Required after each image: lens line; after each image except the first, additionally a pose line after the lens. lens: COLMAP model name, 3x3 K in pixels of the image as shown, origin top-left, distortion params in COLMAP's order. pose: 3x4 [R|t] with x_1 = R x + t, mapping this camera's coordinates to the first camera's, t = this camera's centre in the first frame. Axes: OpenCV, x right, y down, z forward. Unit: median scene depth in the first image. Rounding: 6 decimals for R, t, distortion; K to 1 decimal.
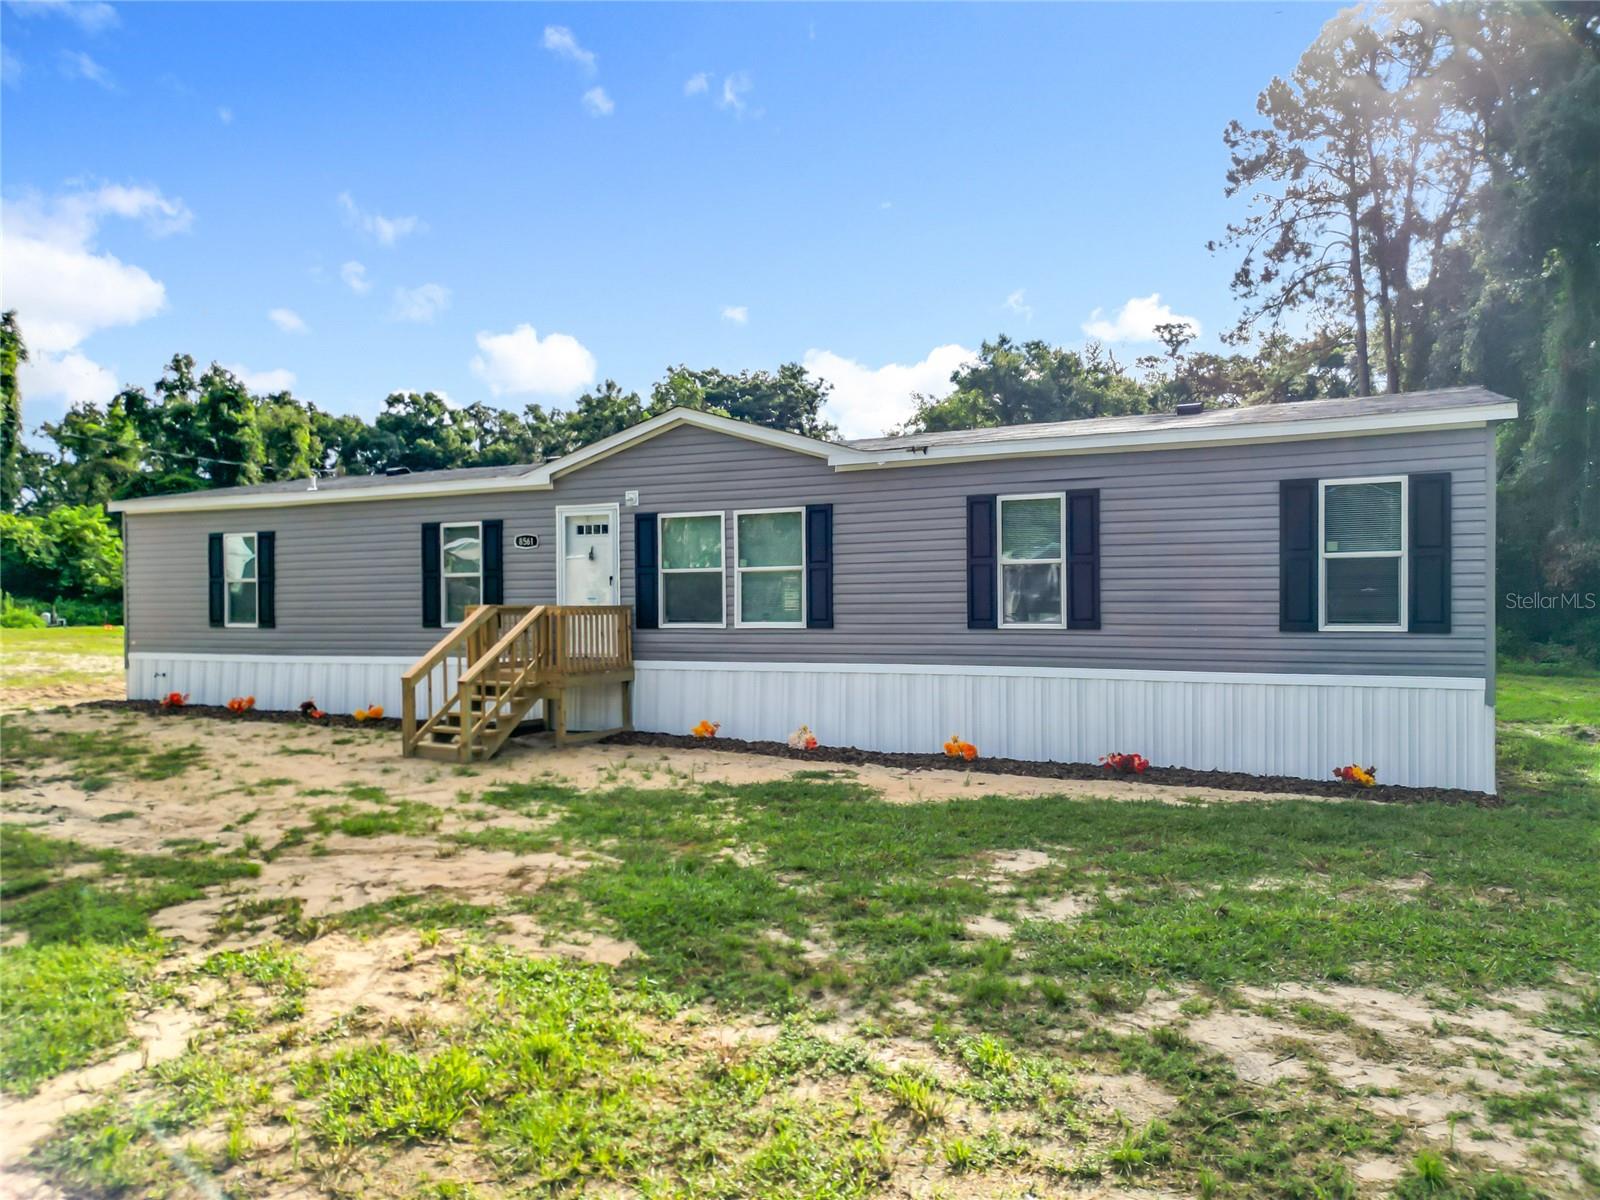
lens RADIAL K [[1139.1, 0, 786.9], [0, 1139.1, 600.7], [0, 0, 1]] dist [0.055061, -0.043898]
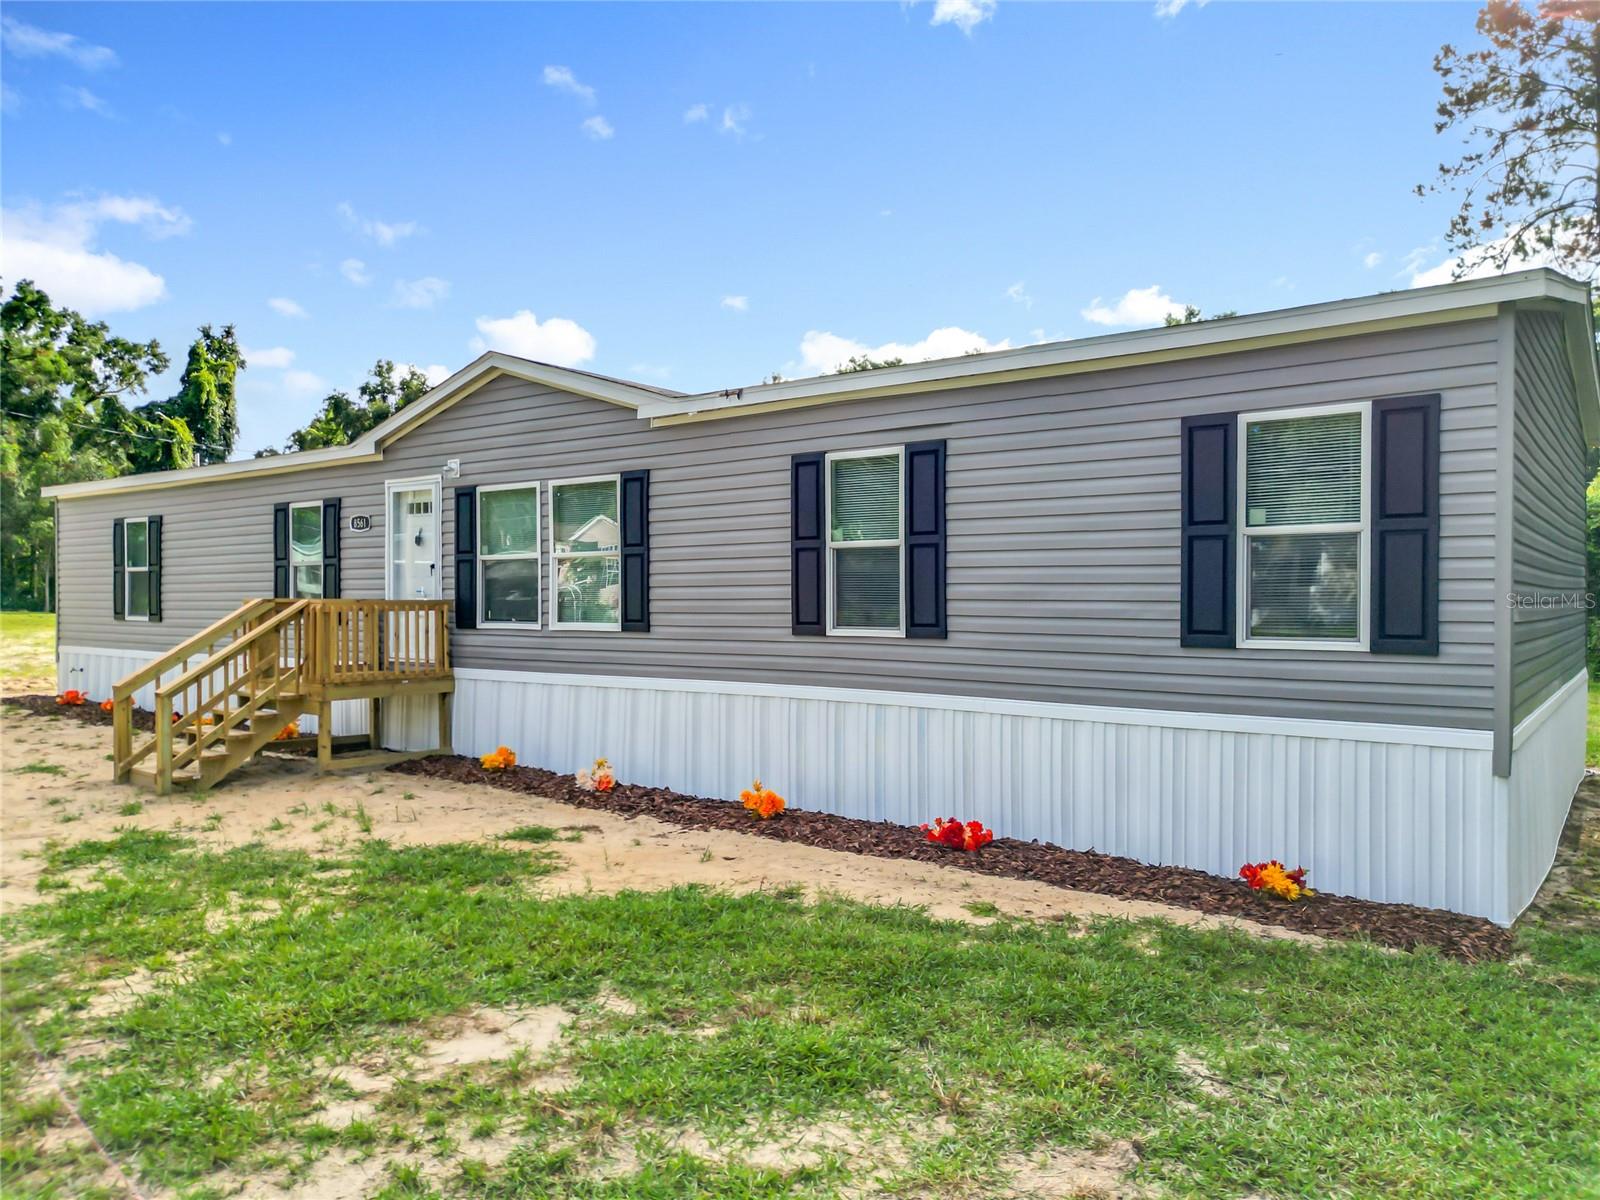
lens RADIAL K [[1139.1, 0, 786.9], [0, 1139.1, 600.7], [0, 0, 1]] dist [0.055061, -0.043898]
pose [[0.983778, 0.007840, -0.179220, 0.246227], [-0.007129, 0.999964, 0.004611, -0.000998], [0.179250, -0.003259, 0.983798, 0.238435]]
